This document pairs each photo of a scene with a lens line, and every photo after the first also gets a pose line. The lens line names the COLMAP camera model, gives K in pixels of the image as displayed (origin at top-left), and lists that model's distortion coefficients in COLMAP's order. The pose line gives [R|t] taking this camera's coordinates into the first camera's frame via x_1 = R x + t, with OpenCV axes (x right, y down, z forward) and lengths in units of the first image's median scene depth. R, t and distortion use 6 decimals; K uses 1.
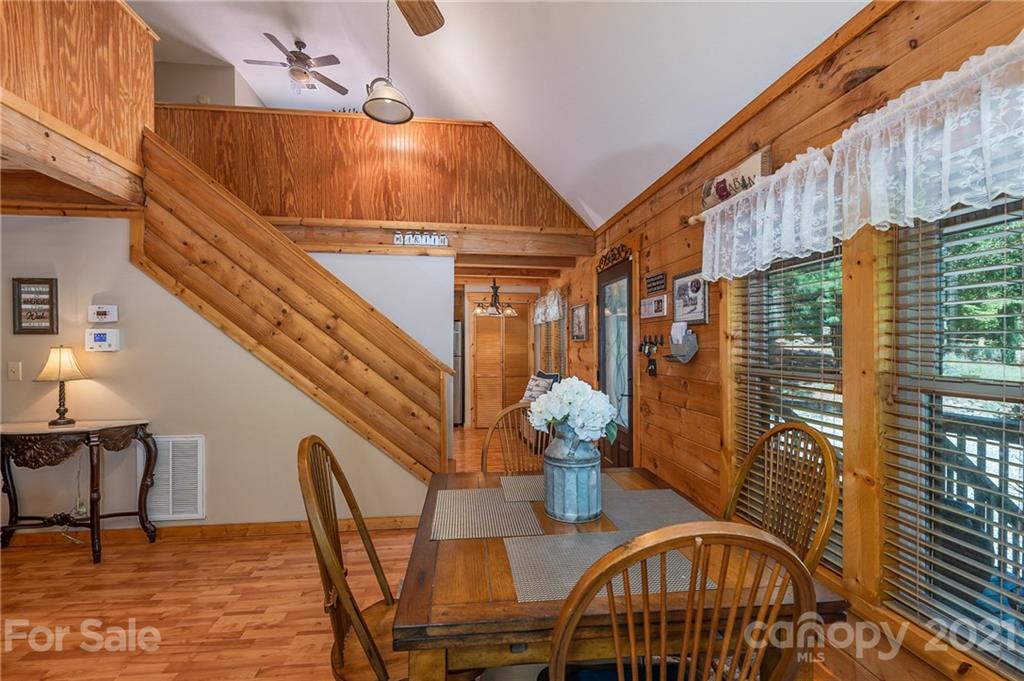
lens RADIAL K [[472.7, 0, 518.0], [0, 472.7, 335.2], [0, 0, 1]] dist [0.000783, -0.000249]
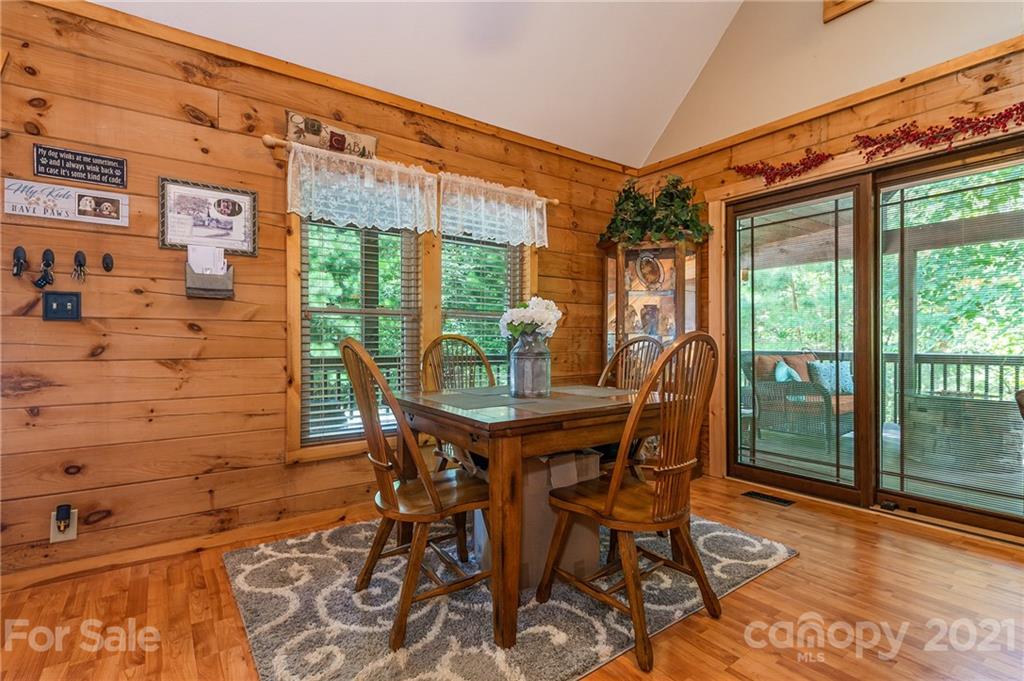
lens RADIAL K [[472.7, 0, 518.0], [0, 472.7, 335.2], [0, 0, 1]] dist [0.000783, -0.000249]
pose [[-0.496240, 0.011866, 0.868104, -0.203003], [-0.011020, 0.999740, -0.019964, 0.044666], [-0.868115, -0.019473, -0.495981, 0.328556]]
